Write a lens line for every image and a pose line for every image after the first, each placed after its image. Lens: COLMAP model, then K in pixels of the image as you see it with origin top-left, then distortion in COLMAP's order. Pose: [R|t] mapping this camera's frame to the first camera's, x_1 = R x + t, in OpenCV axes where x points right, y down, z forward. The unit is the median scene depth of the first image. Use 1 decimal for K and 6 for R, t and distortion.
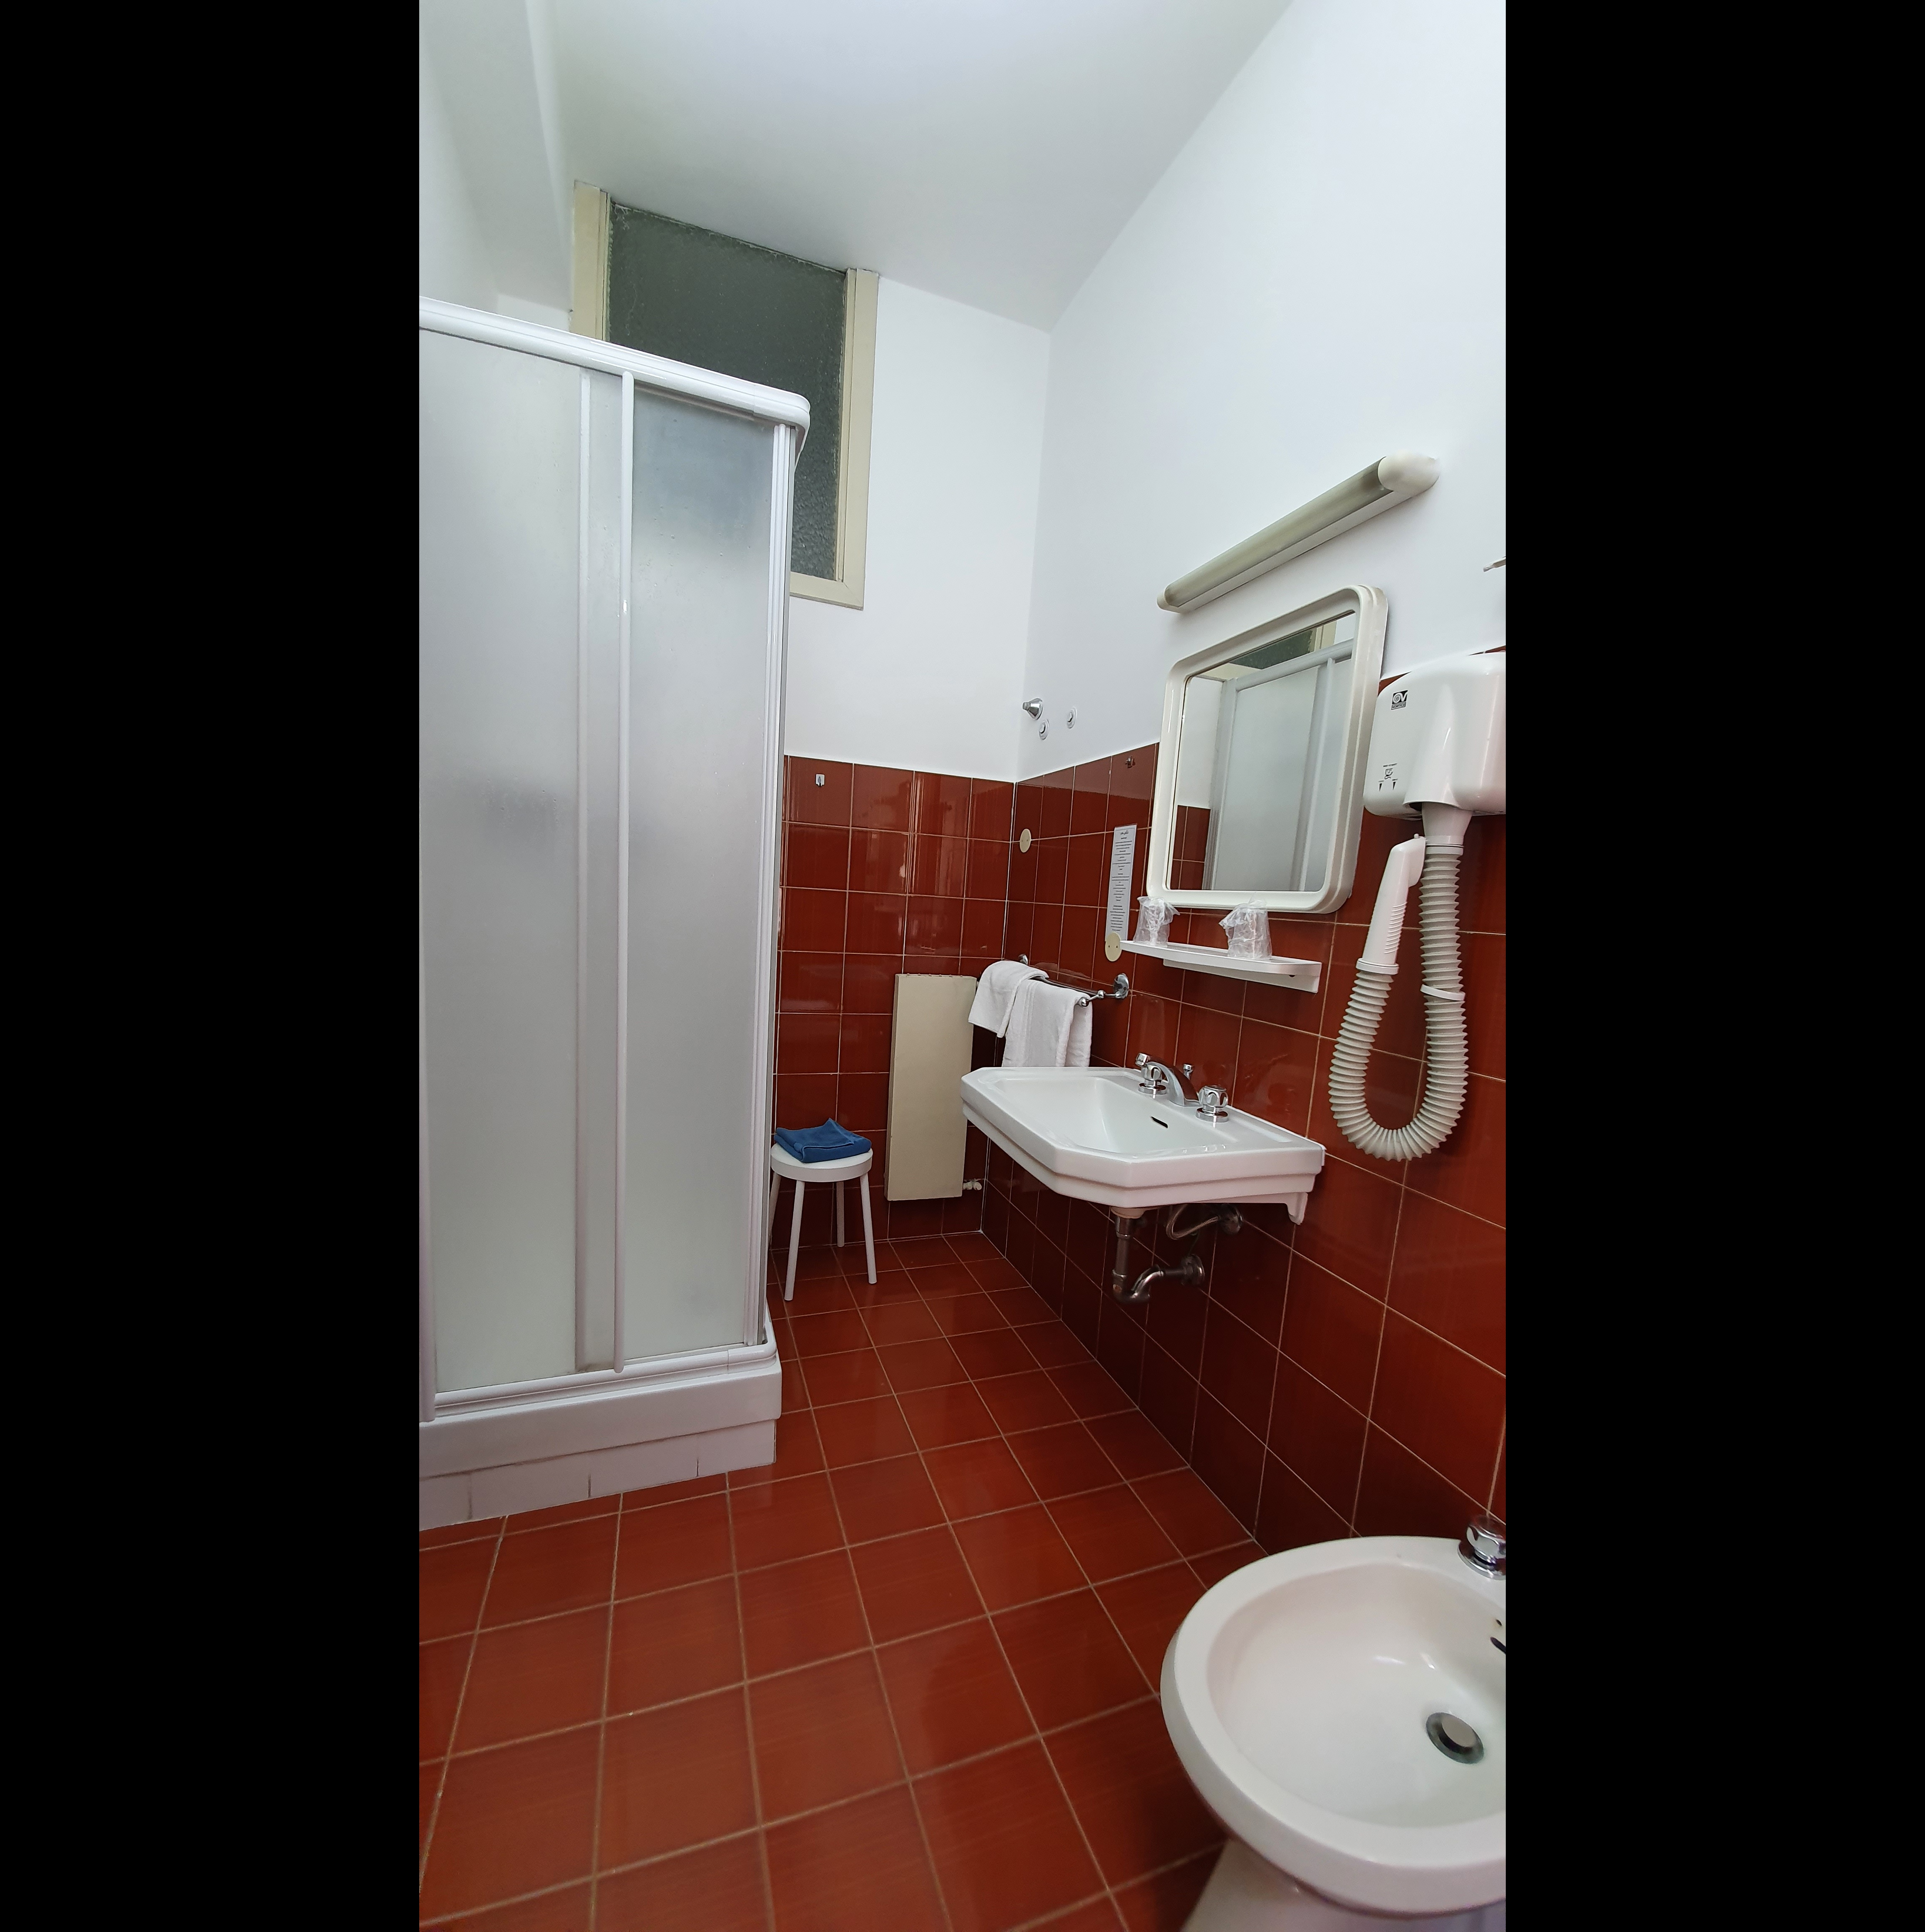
lens RADIAL K [[772.0, 0, 964.4], [0, 772.0, 1002.5], [0, 0, 1]] dist [-0.001782, -0.004906]
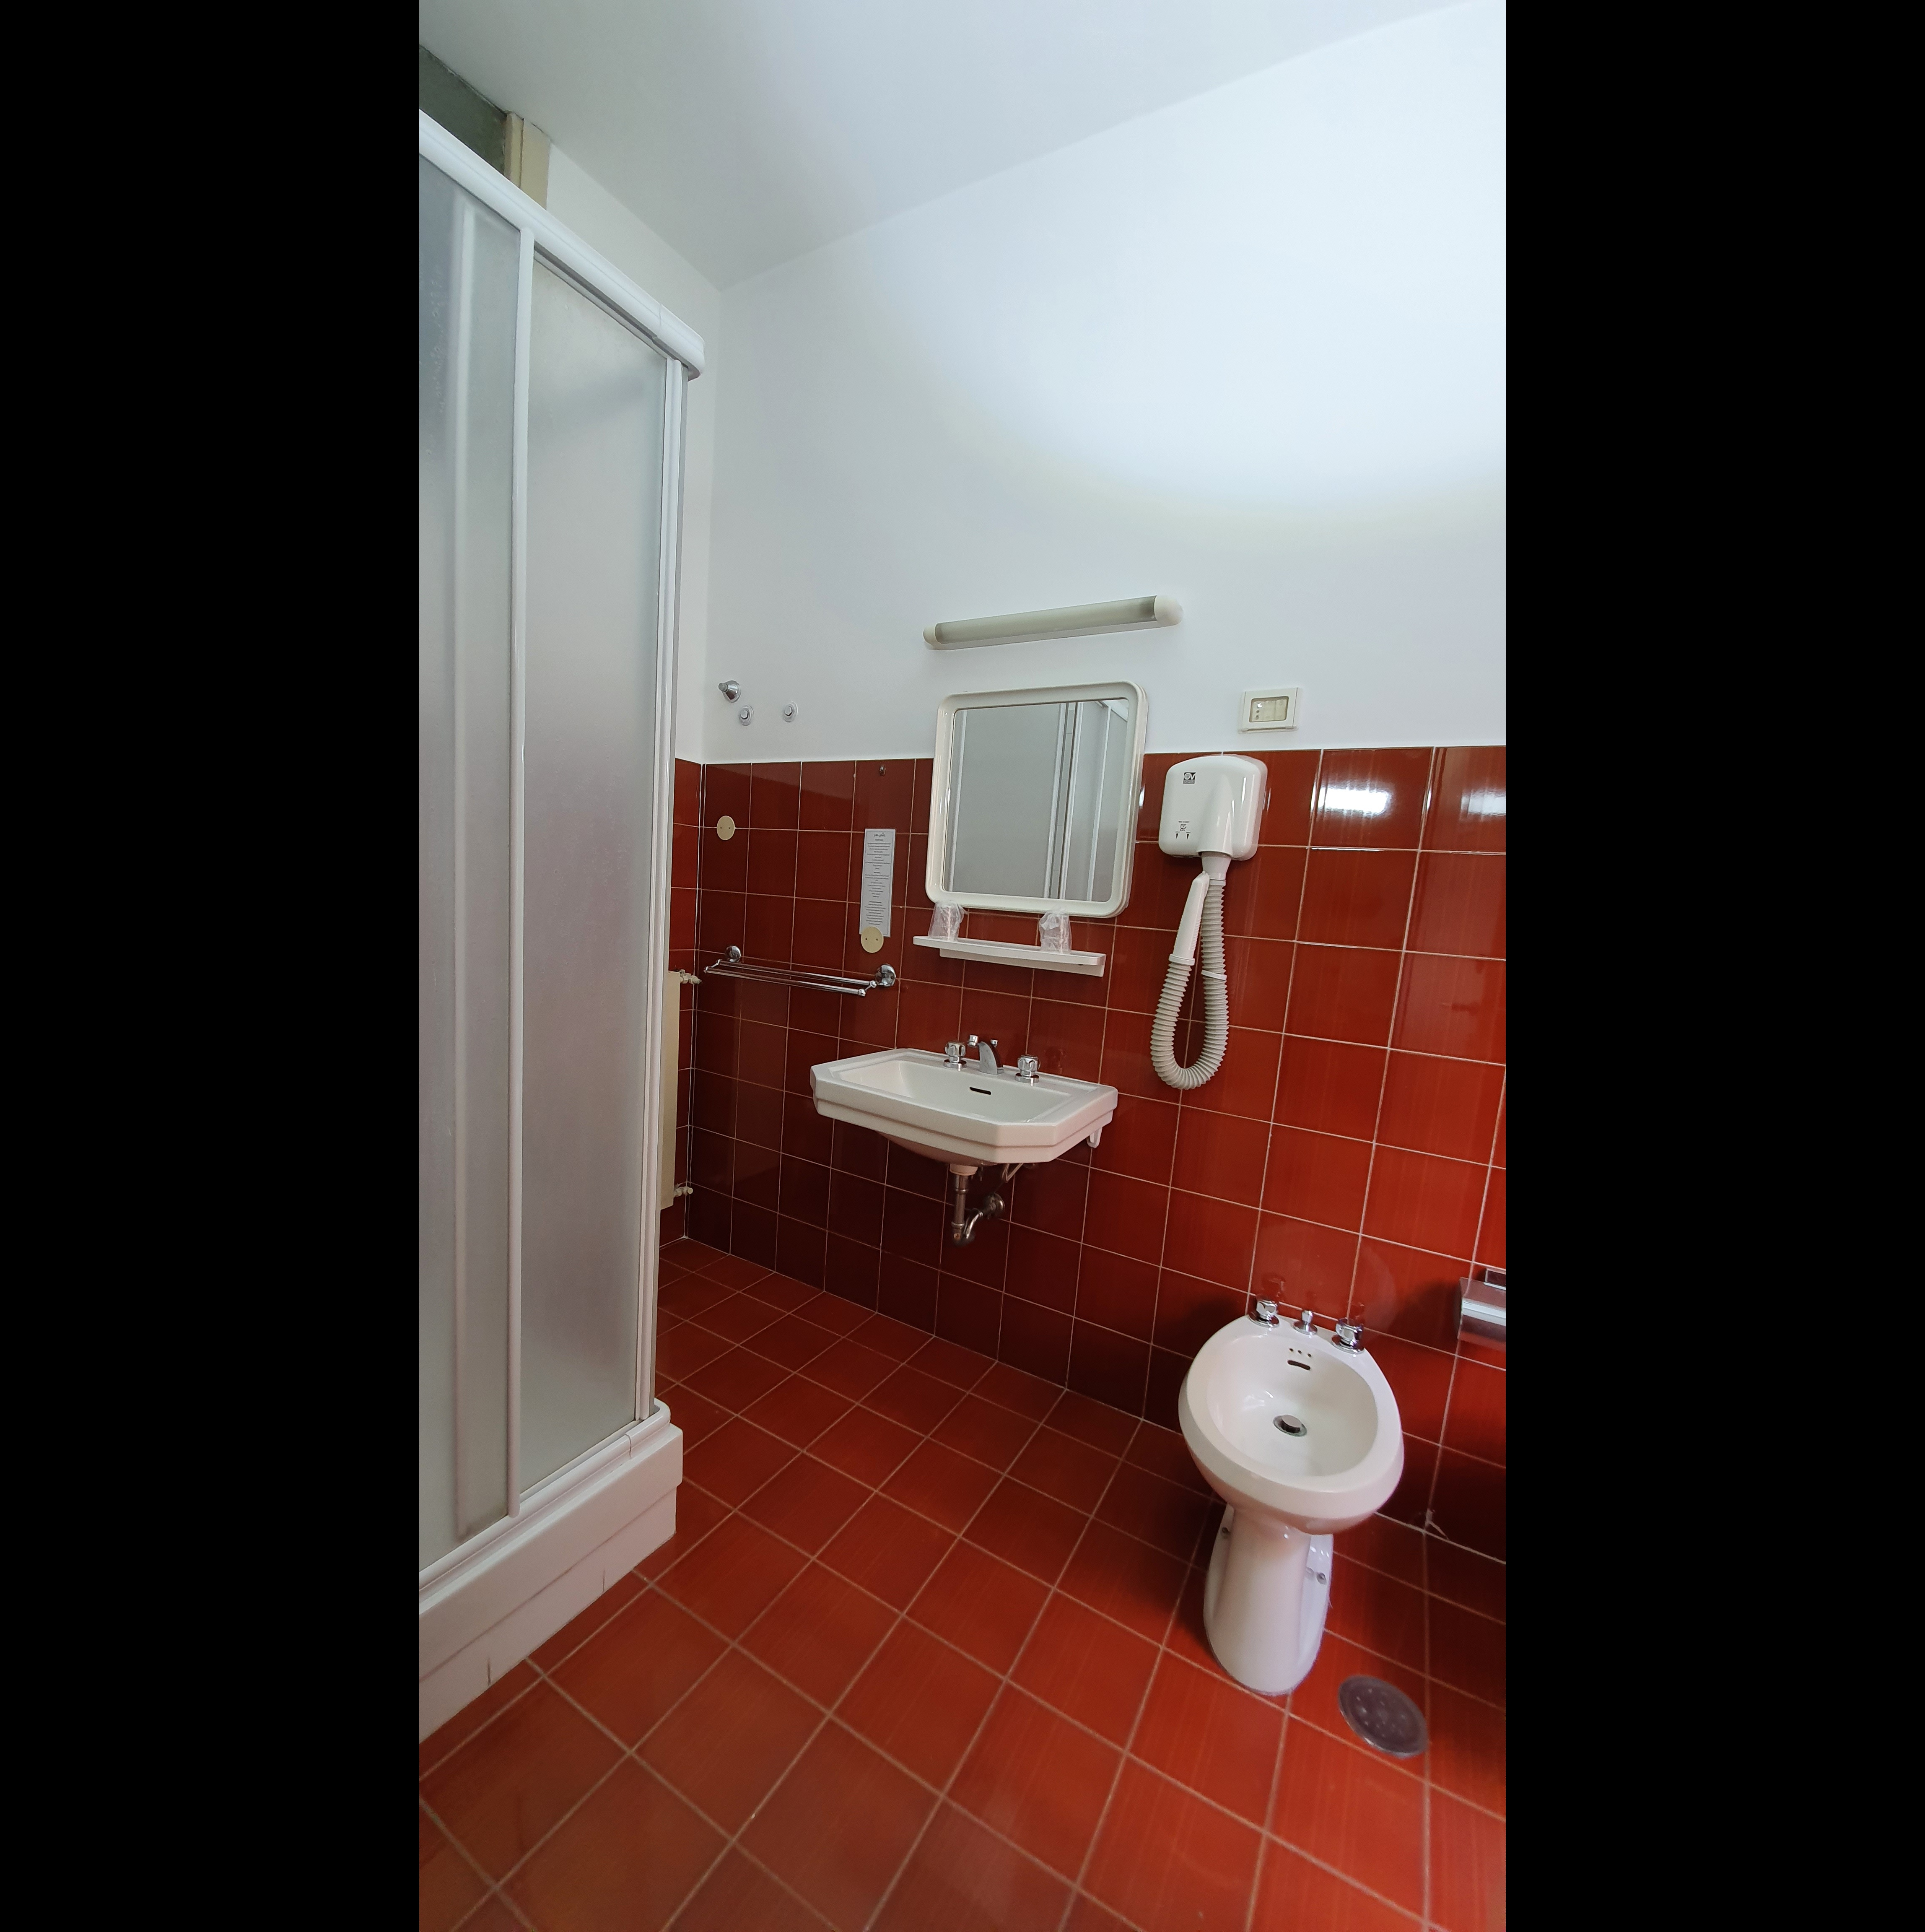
lens RADIAL K [[772.4, 0, 954.9], [0, 772.4, 996.7], [0, 0, 1]] dist [0.002114, -0.010552]
pose [[0.762770, -0.084570, 0.641116, -0.545812], [0.056500, 0.996336, 0.064207, -0.070214], [-0.644197, -0.012752, 0.764753, 0.113573]]
